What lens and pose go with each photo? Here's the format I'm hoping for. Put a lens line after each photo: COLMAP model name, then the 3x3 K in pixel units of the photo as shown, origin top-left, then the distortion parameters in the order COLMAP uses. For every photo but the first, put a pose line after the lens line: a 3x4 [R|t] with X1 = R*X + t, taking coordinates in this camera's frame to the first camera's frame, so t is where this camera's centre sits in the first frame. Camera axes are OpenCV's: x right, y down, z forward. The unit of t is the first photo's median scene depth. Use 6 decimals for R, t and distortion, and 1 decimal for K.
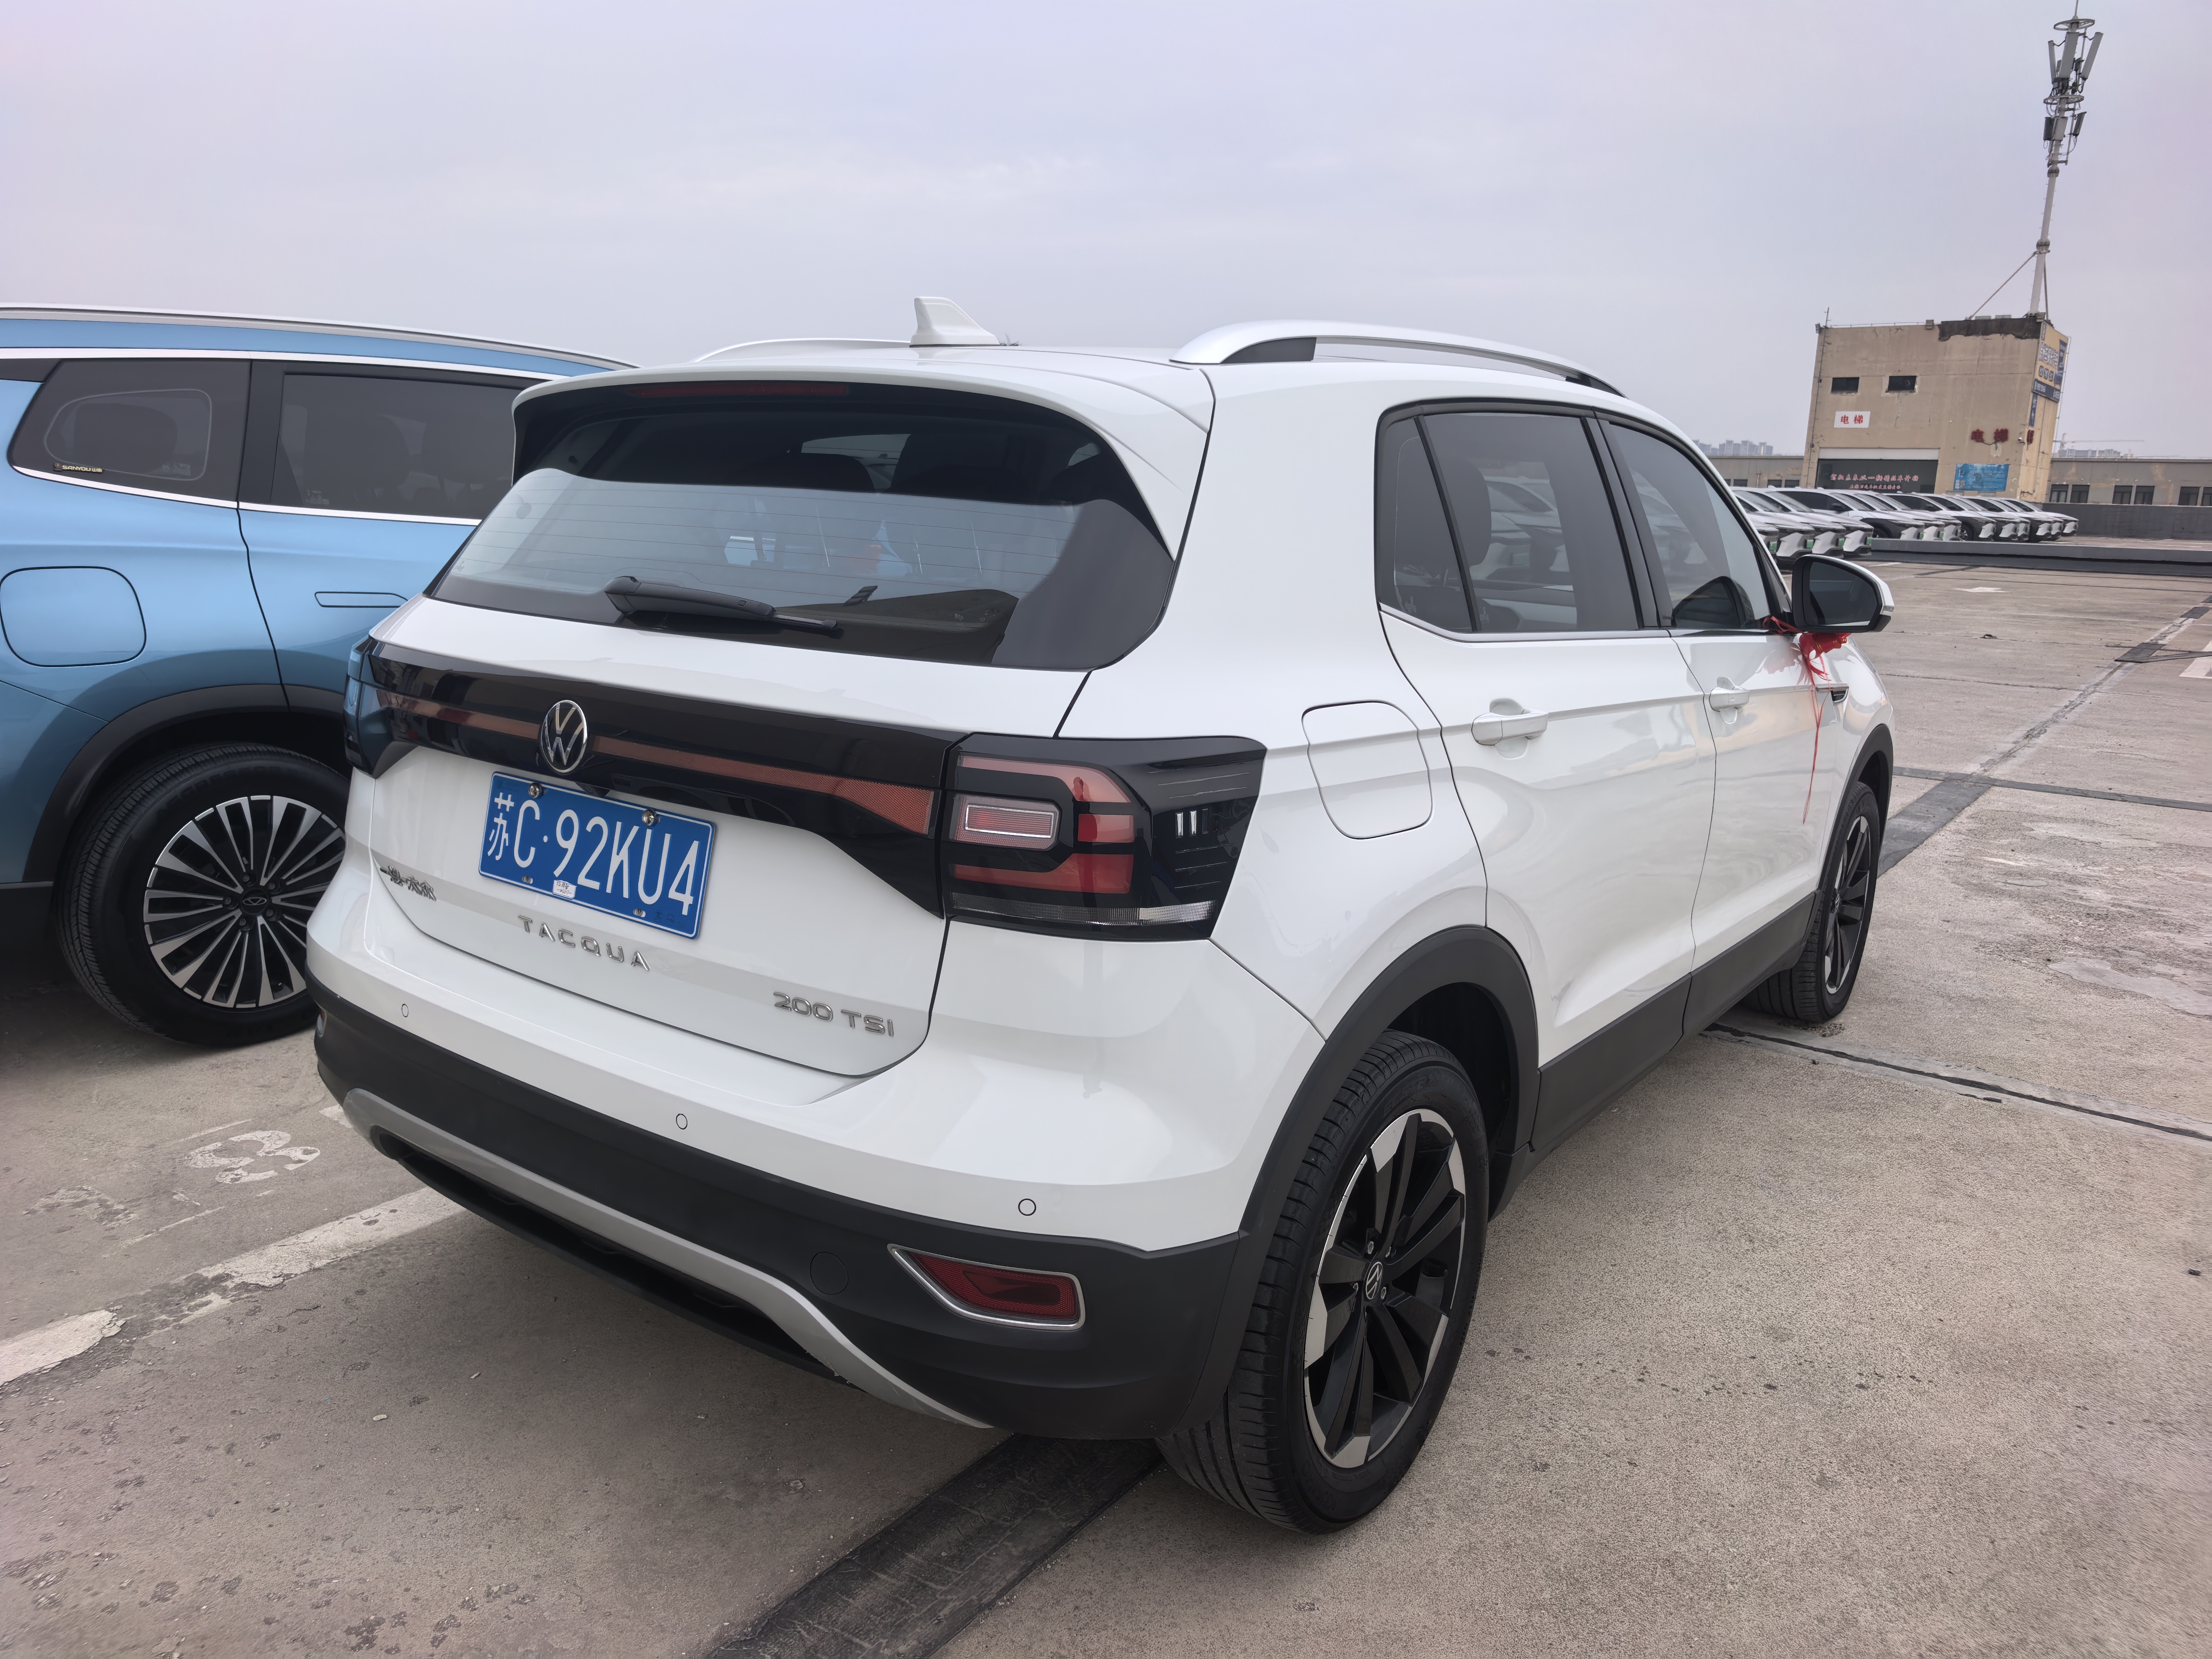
lens RADIAL K [[1602.1, 0, 1098.1], [0, 1602.1, 817.9], [0, 0, 1]] dist [0.006383, -0.007218]
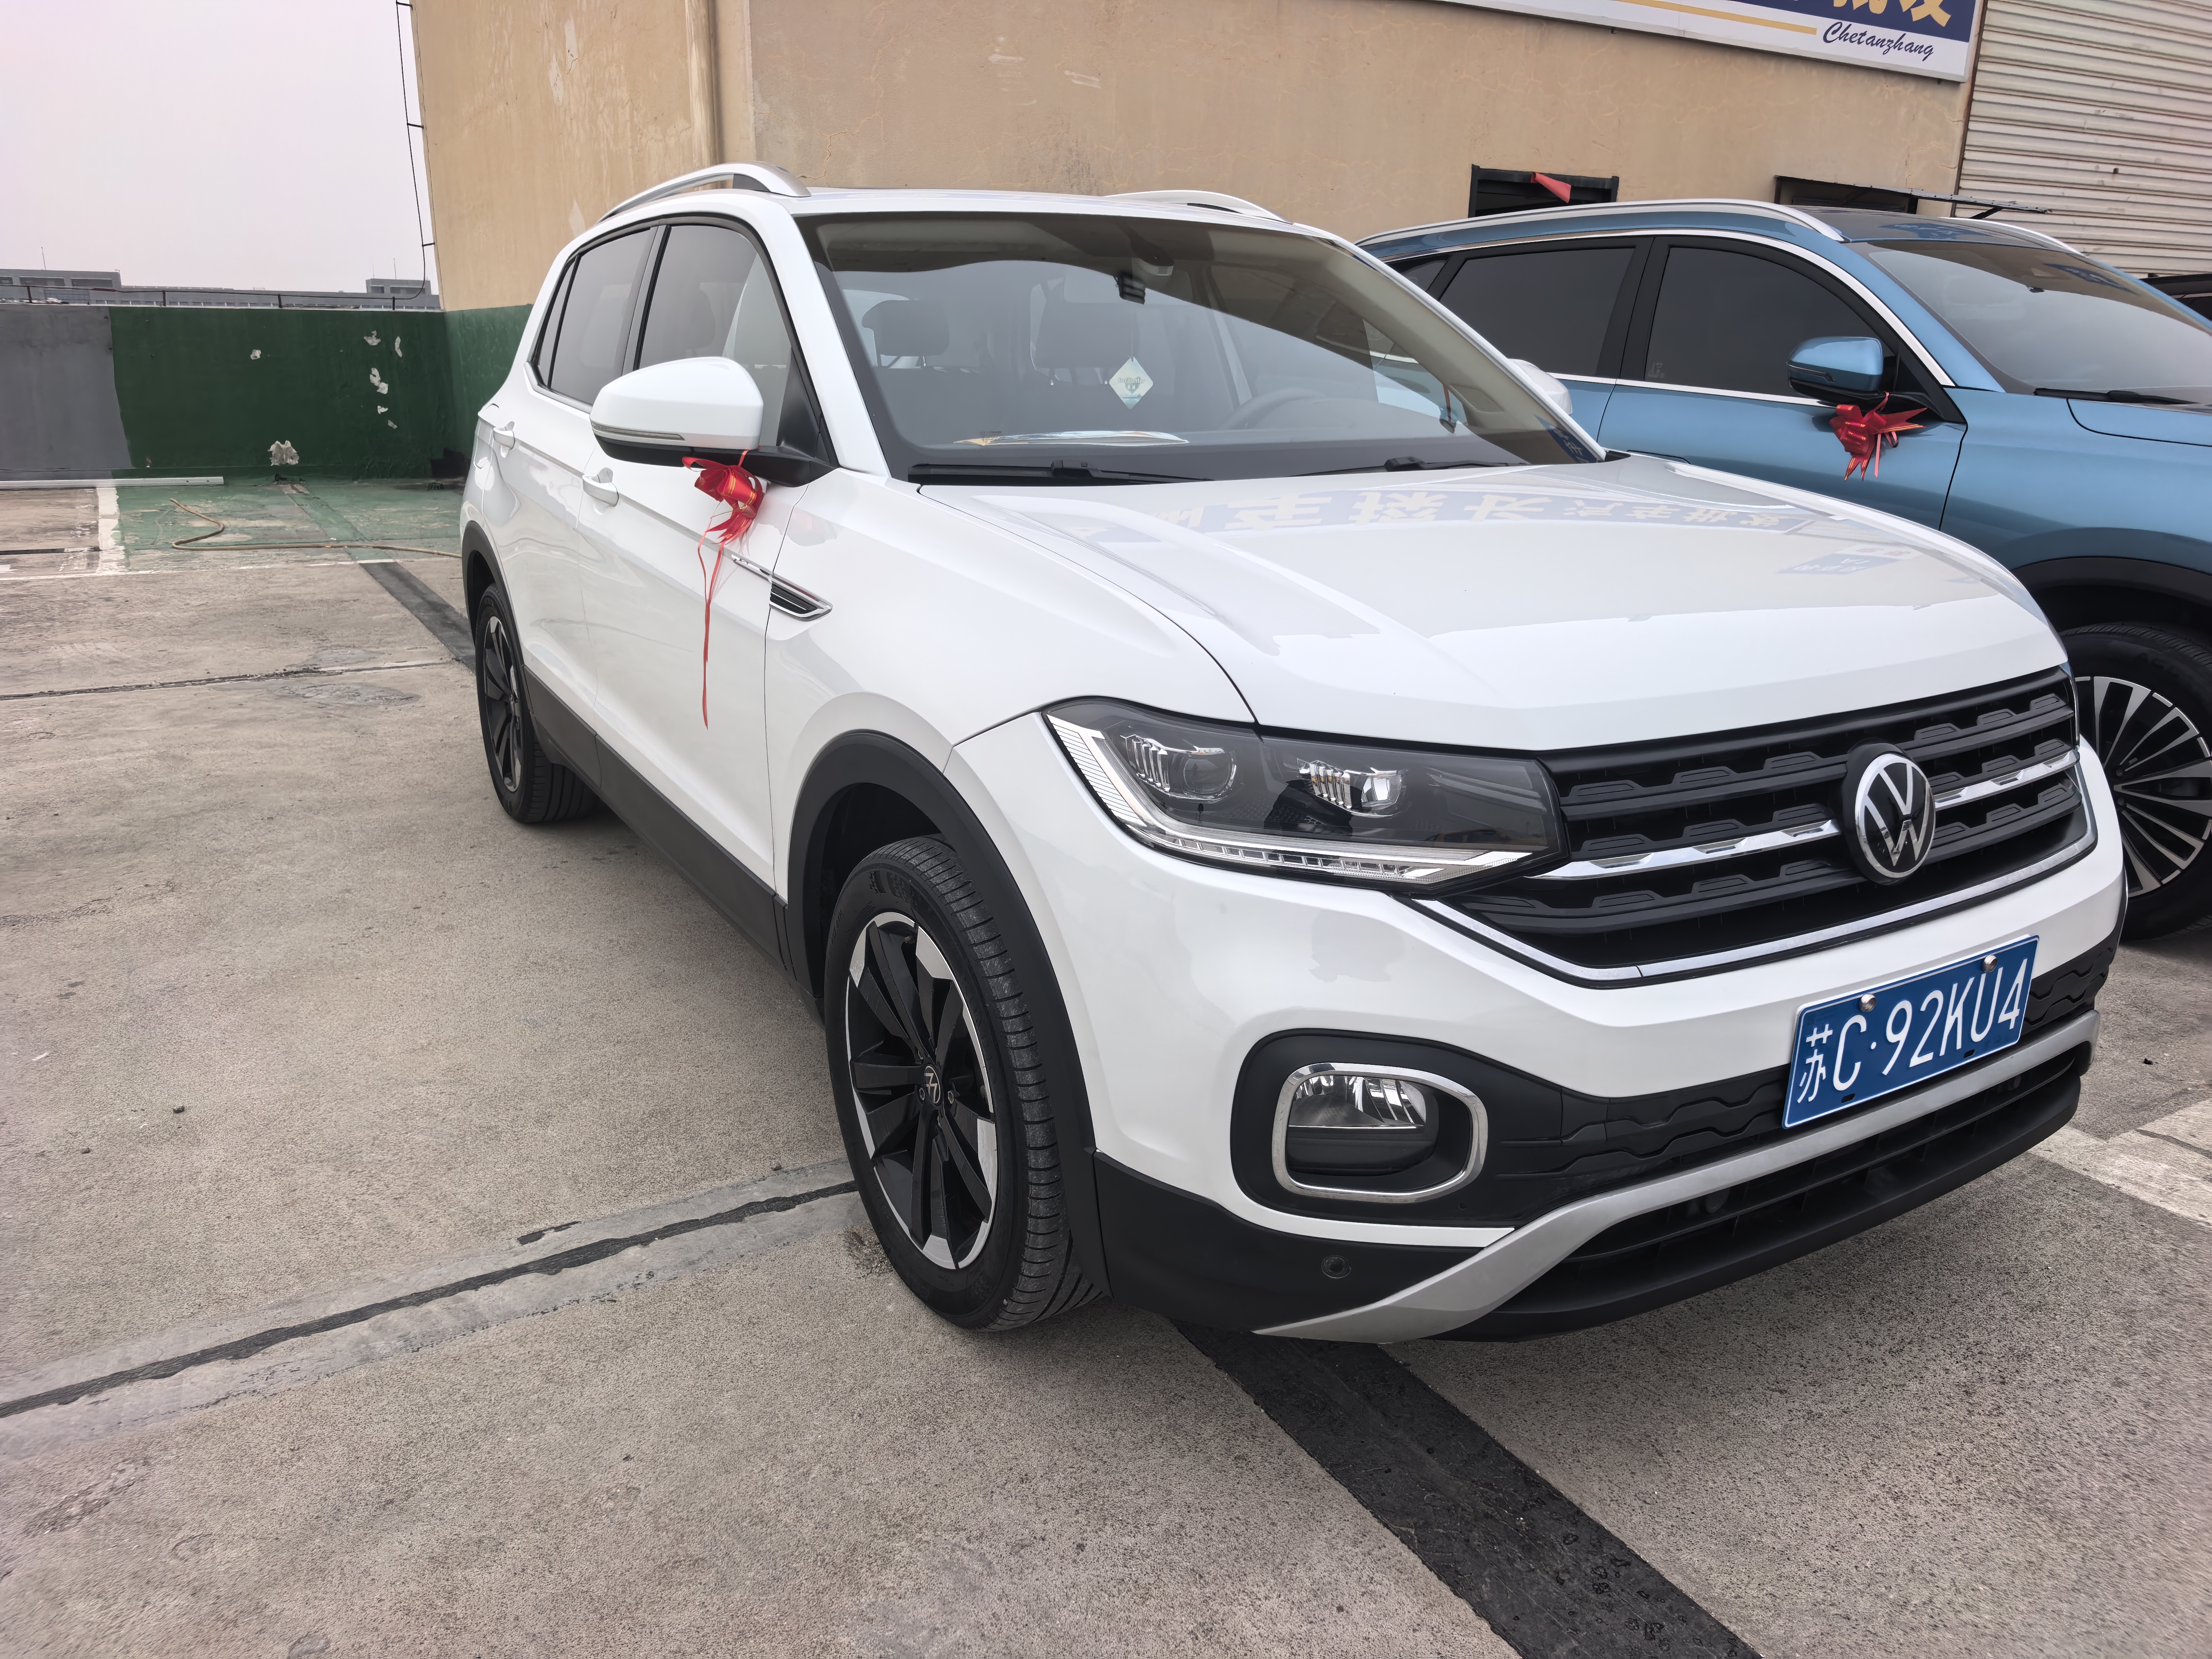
lens RADIAL K [[1579.4, 0, 1106.0], [0, 1579.4, 829.5], [0, 0, 1]] dist [0.039599, -0.052810]
pose [[-0.380819, 0.235571, -0.894138, 1.767177], [-0.211495, 0.919175, 0.332245, -0.400379], [0.900137, 0.315631, -0.300217, 2.391749]]
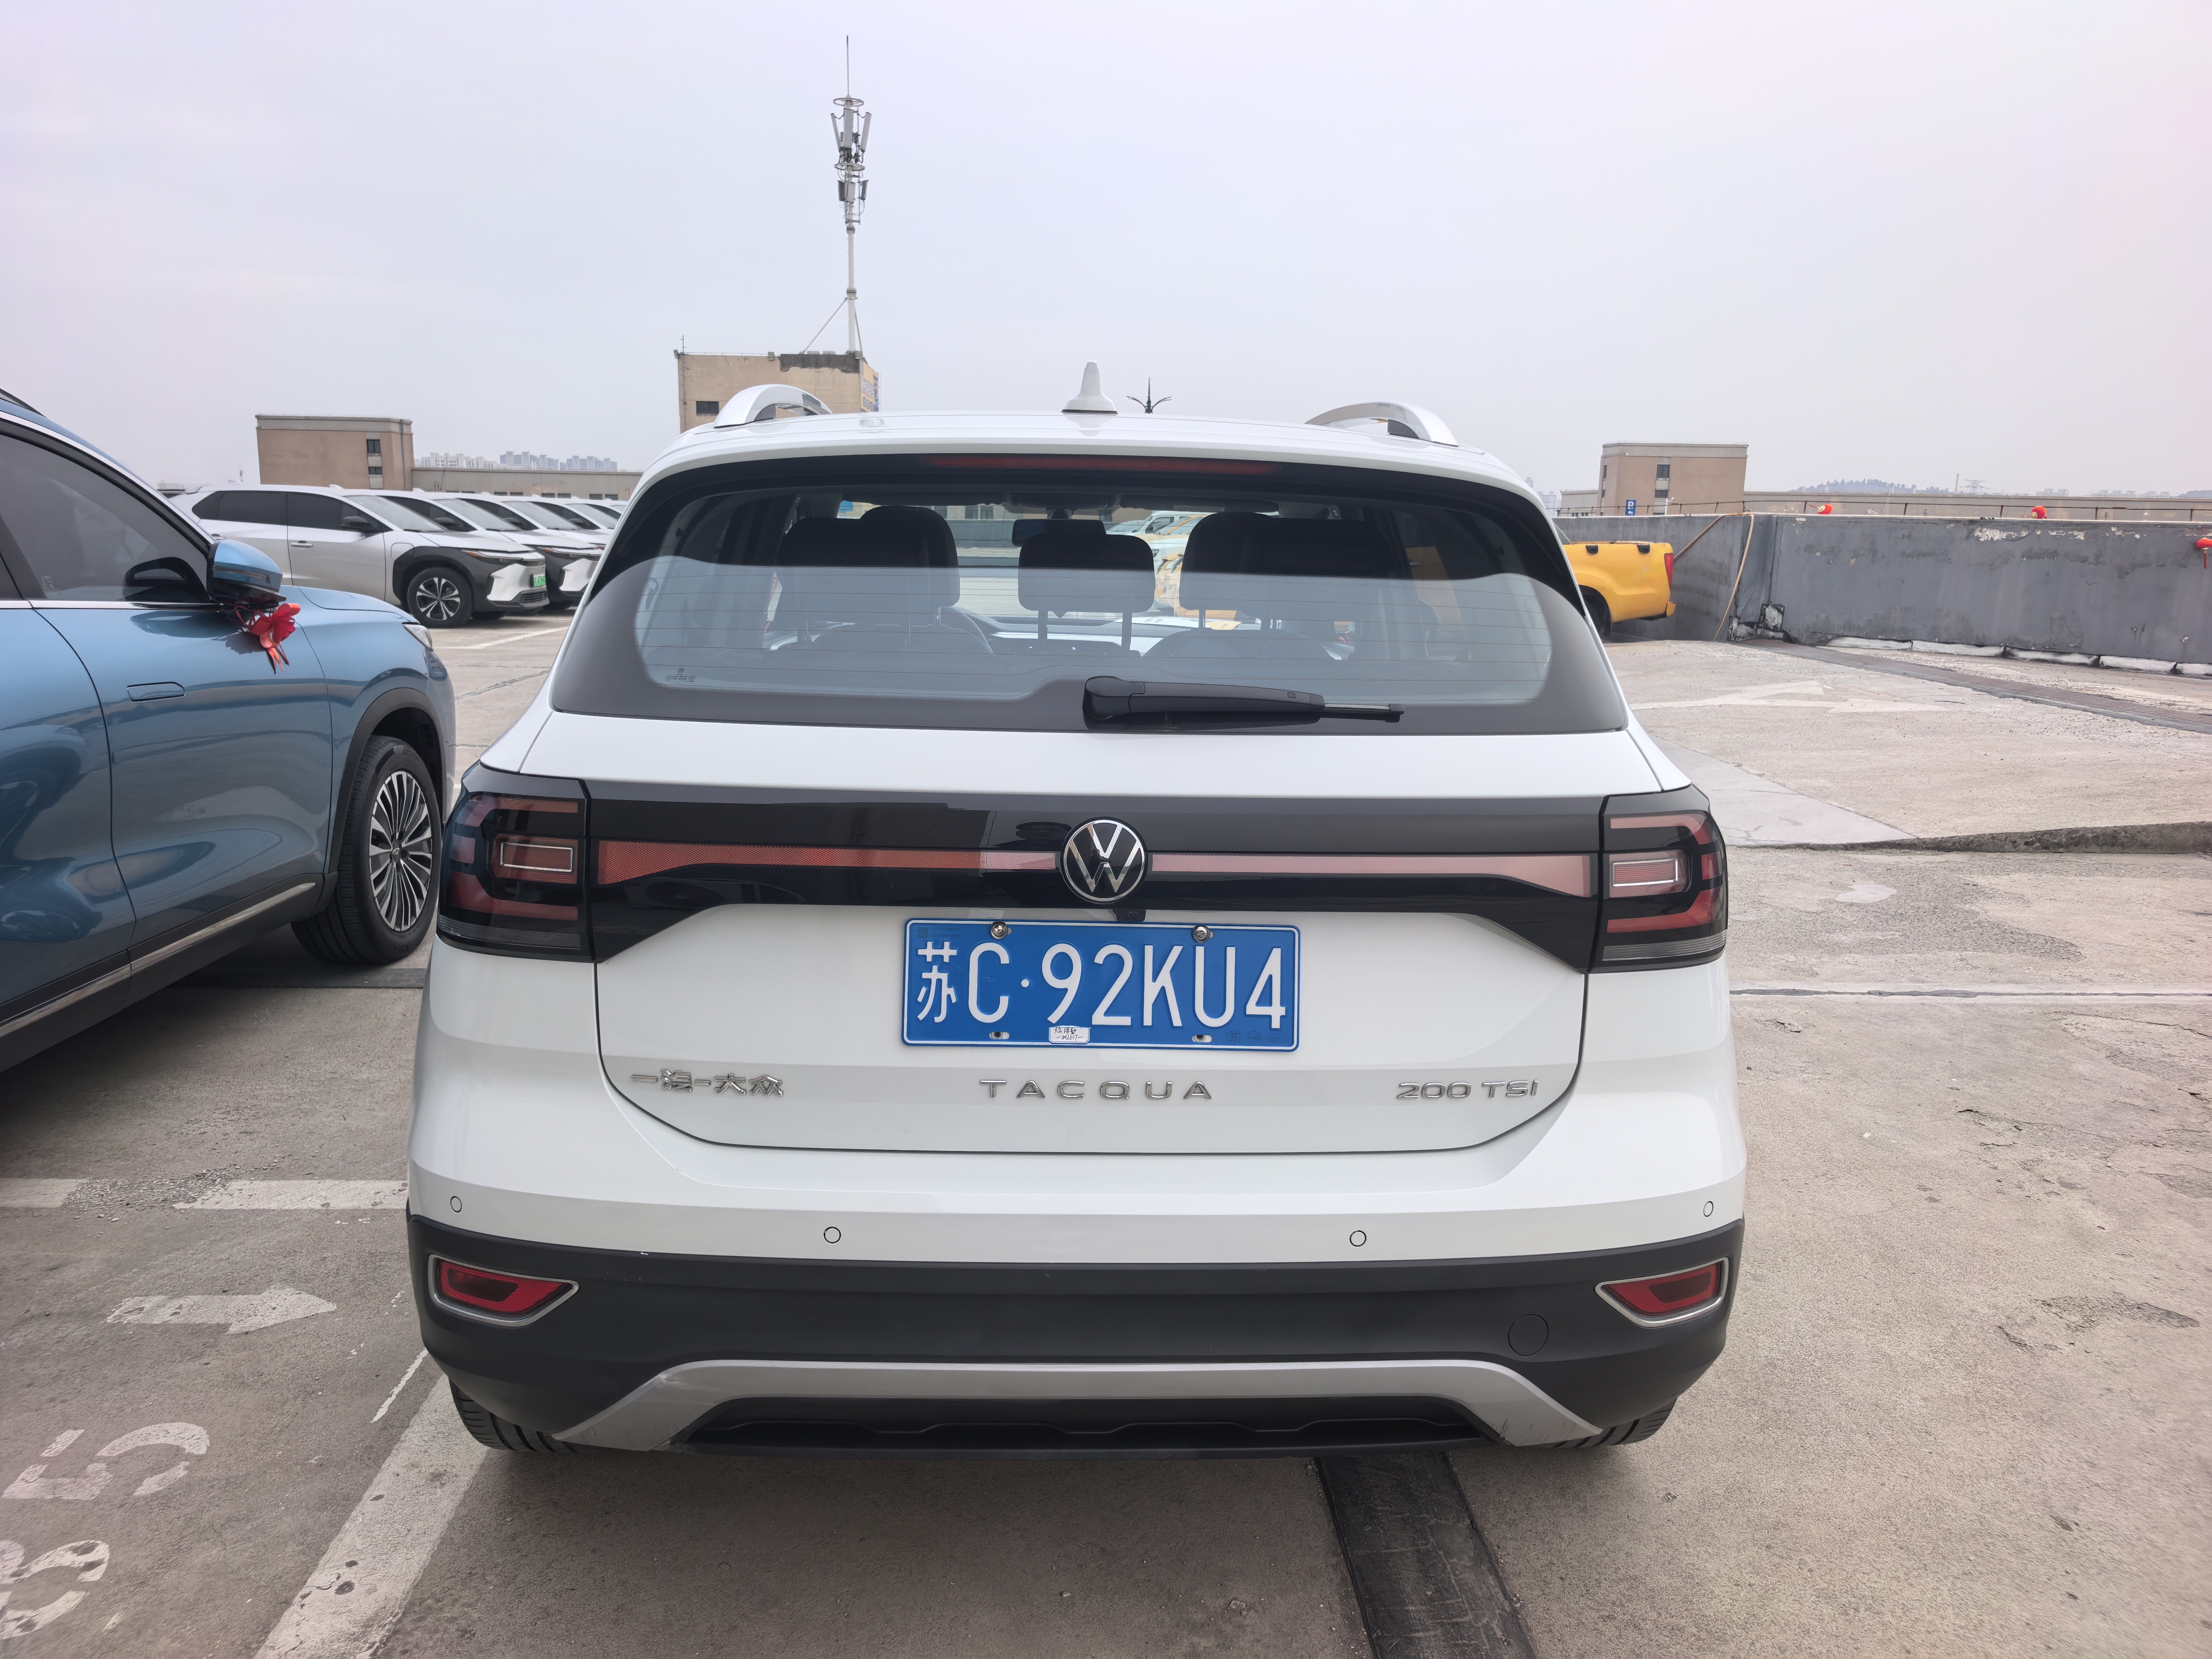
lens RADIAL K [[1582.0, 0, 1102.3], [0, 1582.0, 818.7], [0, 0, 1]] dist [0.043299, -0.065009]
pose [[0.775923, -0.128916, 0.617515, -0.817822], [0.132869, 0.990334, 0.039795, -0.102007], [-0.616676, 0.051171, 0.785552, 0.294705]]
